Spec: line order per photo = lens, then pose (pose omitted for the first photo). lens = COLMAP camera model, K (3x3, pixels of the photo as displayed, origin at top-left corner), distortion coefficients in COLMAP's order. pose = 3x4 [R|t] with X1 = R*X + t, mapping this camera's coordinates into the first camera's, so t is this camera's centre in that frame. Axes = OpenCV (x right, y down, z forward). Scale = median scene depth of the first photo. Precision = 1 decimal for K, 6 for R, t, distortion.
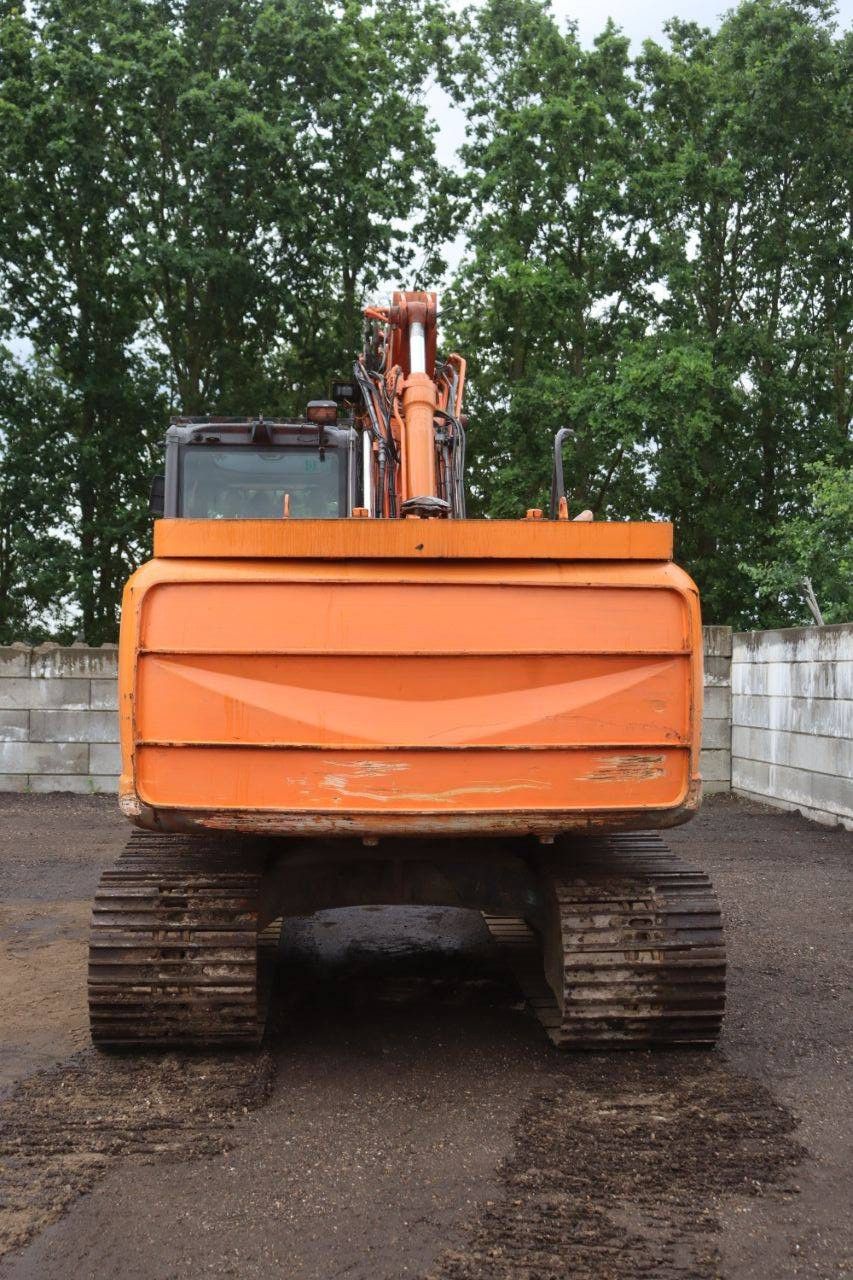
lens RADIAL K [[1439.4, 0, 426.5], [0, 1439.4, 640.0], [0, 0, 1]] dist [-0.037373, 0.041897]
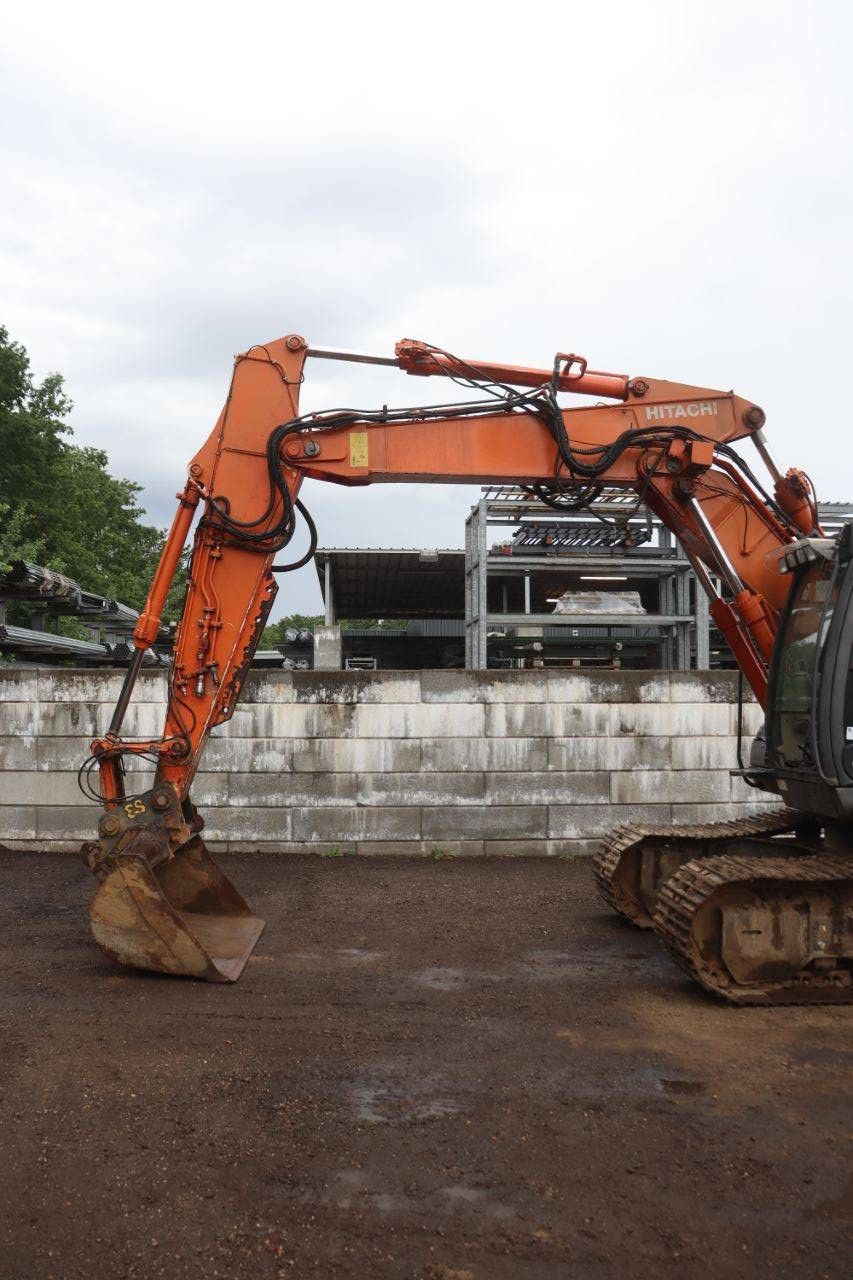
lens RADIAL K [[1039.1, 0, 424.4], [0, 1039.1, 637.2], [0, 0, 1]] dist [-0.170124, 0.147843]
pose [[0.031142, 0.057987, 0.997831, -1.286425], [-0.023041, 0.998092, -0.057283, 0.011544], [-0.999249, -0.021207, 0.032419, 1.899046]]
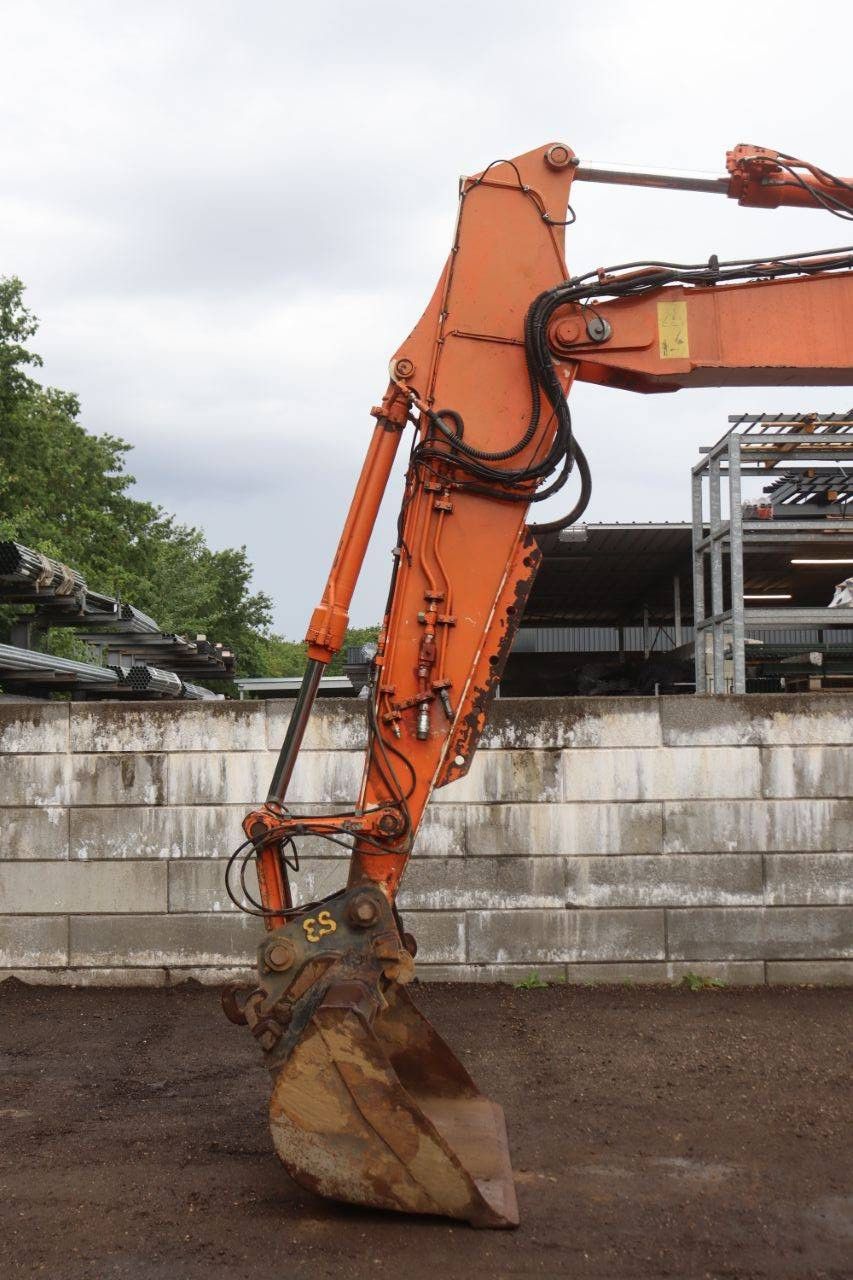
lens RADIAL K [[1470.4, 0, 426.5], [0, 1470.4, 640.0], [0, 0, 1]] dist [-0.070956, 0.307976]
pose [[0.090810, 0.068583, 0.993504, -1.130999], [-0.012571, 0.997625, -0.067718, 0.018622], [-0.995789, -0.006340, 0.091457, 2.102202]]
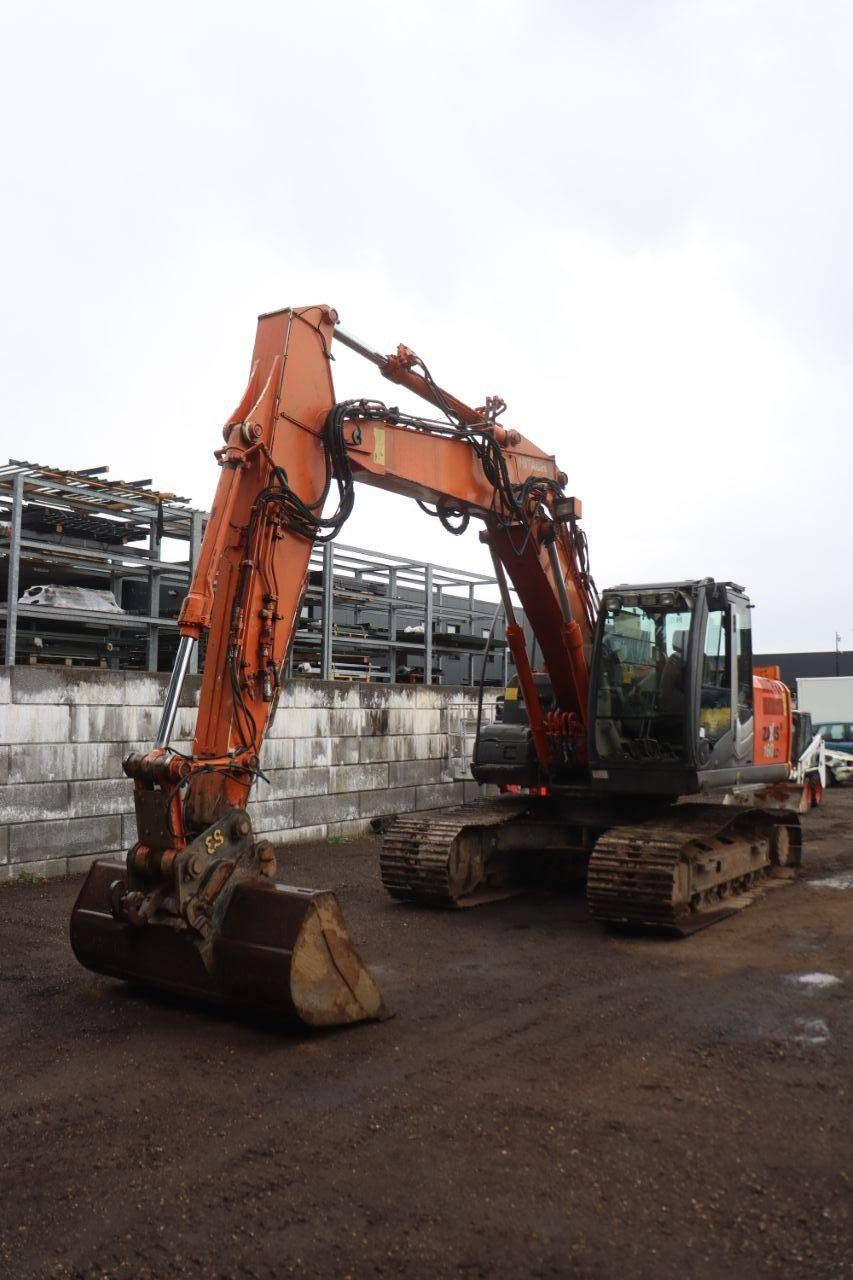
lens RADIAL K [[1050.6, 0, 403.5], [0, 1050.6, 633.2], [0, 0, 1]] dist [-0.167657, 0.104283]
pose [[-0.772825, 0.033901, 0.633713, -0.848467], [-0.026623, 0.995961, -0.085747, 0.036584], [-0.634060, -0.083139, -0.768801, 2.916027]]
